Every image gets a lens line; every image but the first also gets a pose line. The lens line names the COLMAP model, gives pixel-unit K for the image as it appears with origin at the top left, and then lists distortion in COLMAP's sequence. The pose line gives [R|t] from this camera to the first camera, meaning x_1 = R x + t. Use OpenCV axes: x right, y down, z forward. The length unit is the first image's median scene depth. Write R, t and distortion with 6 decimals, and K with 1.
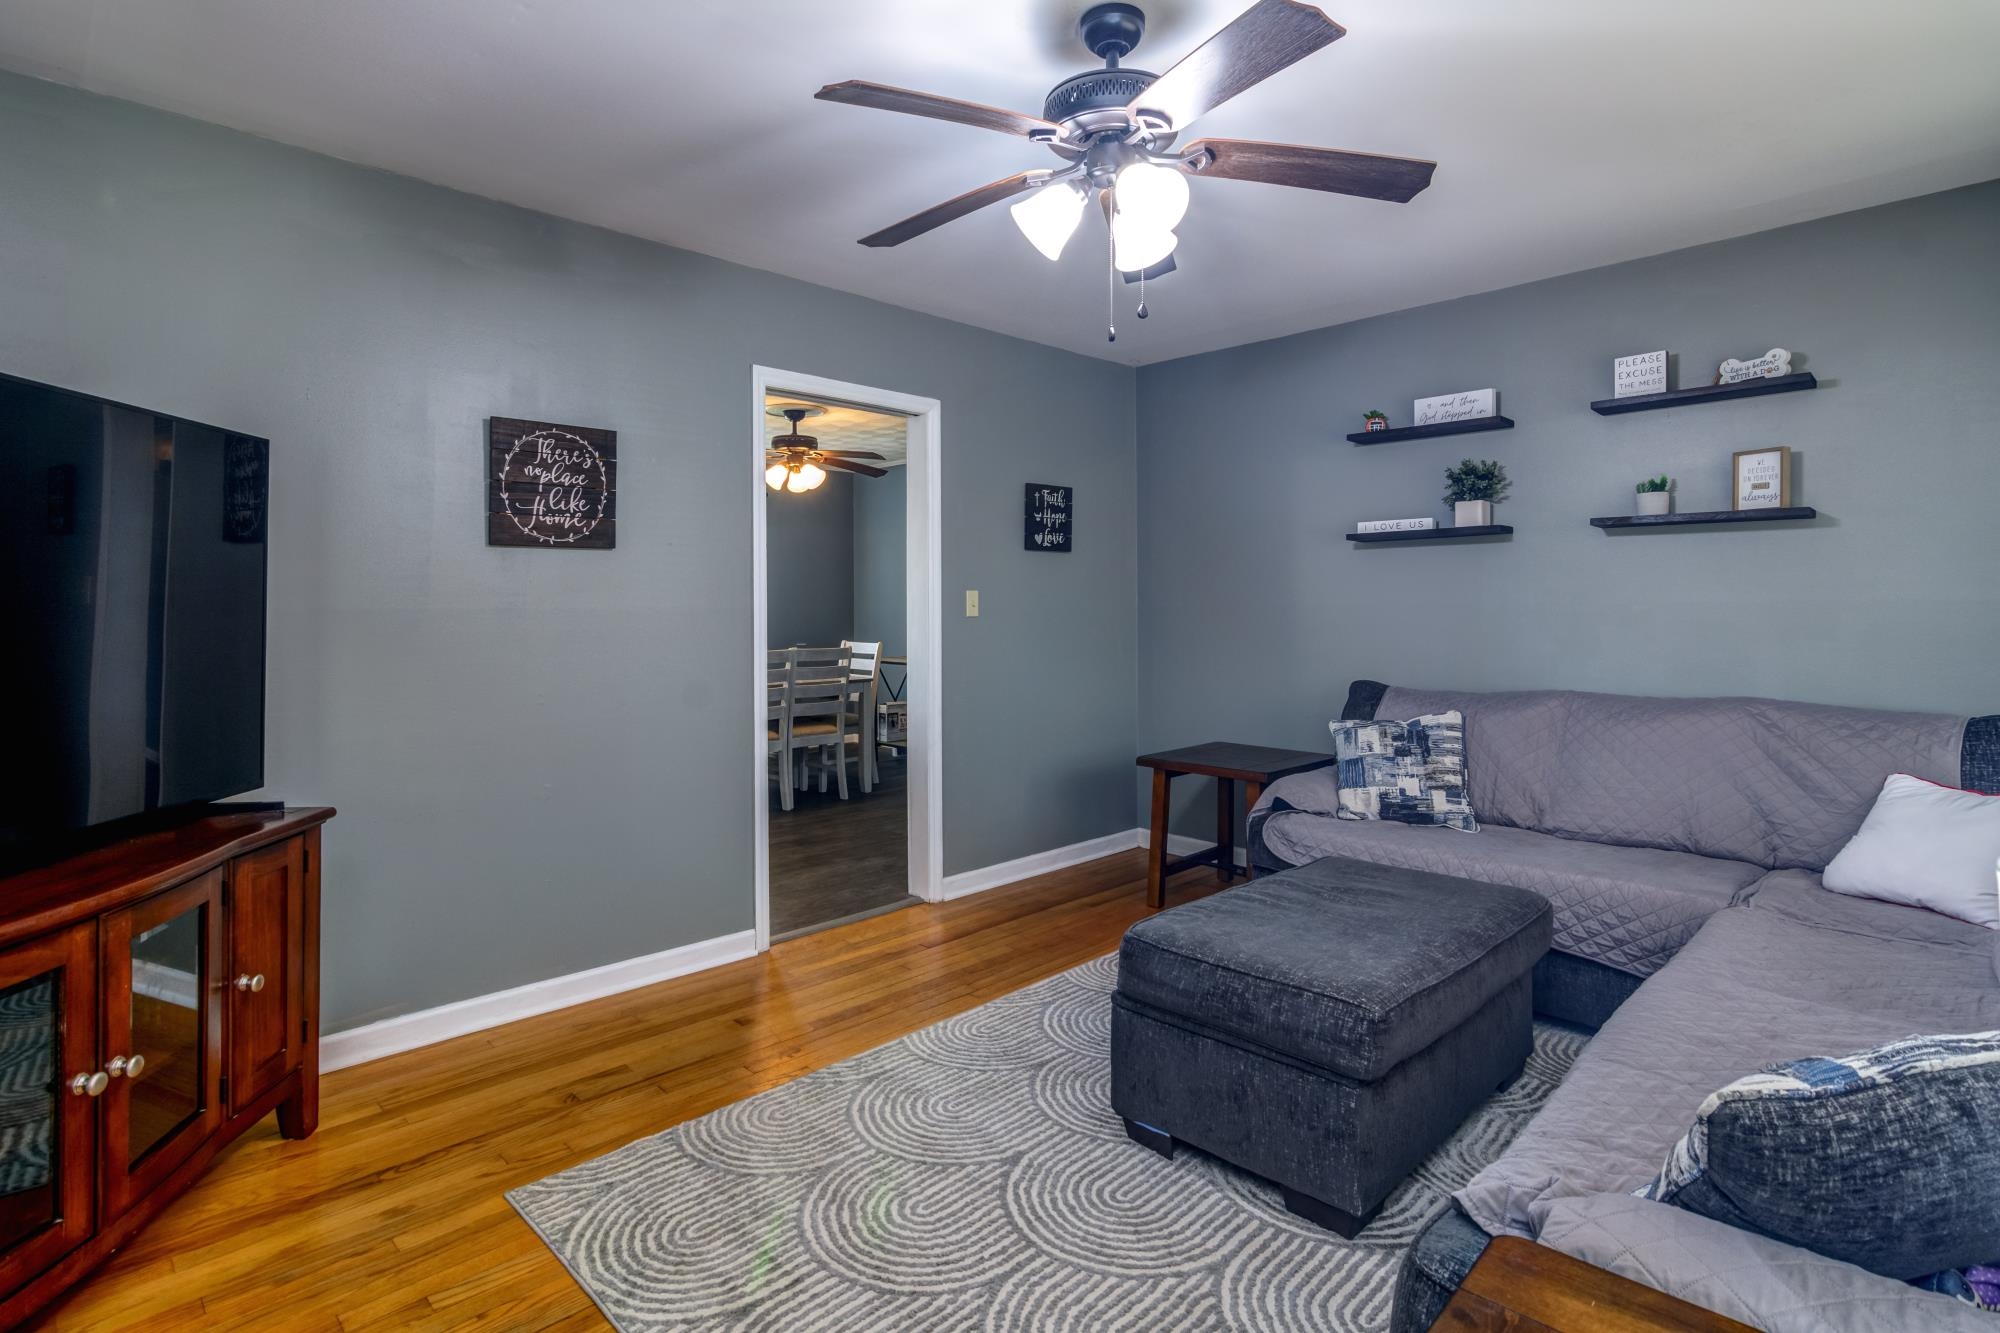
lens RADIAL K [[1011.5, 0, 1010.8], [0, 1011.5, 616.8], [0, 0, 1]] dist [-0.006080, -0.000593]
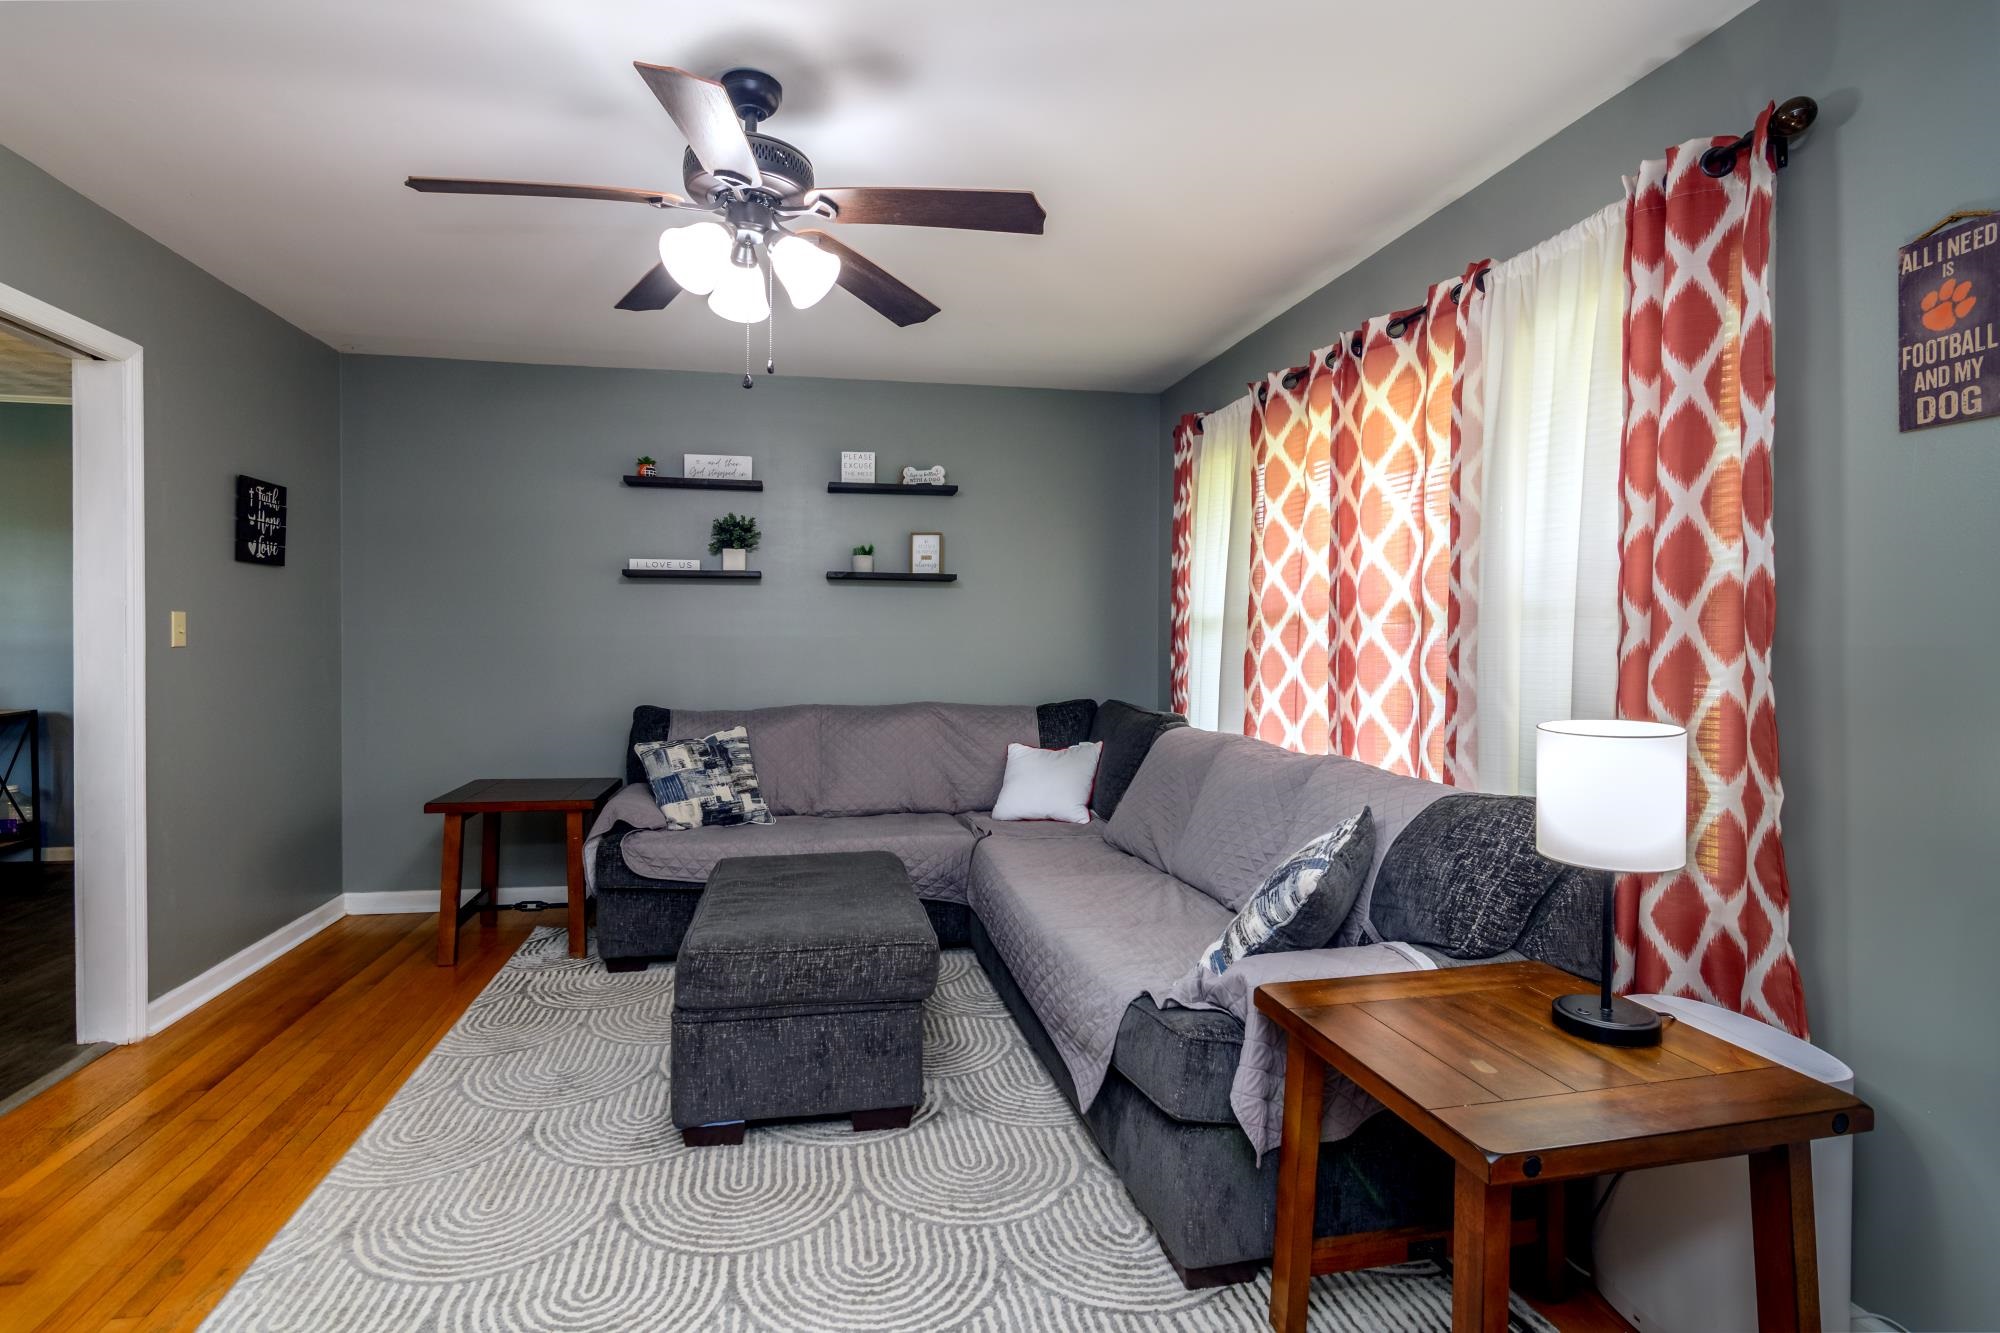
lens RADIAL K [[968.9, 0, 1000.0], [0, 968.9, 666.5], [0, 0, 1]] dist [-0.001694, 0.000015]
pose [[0.558414, -0.015913, 0.829410, -0.350480], [-0.000708, 0.999806, 0.019659, 0.000219], [-0.829562, -0.011565, 0.558295, 0.120121]]
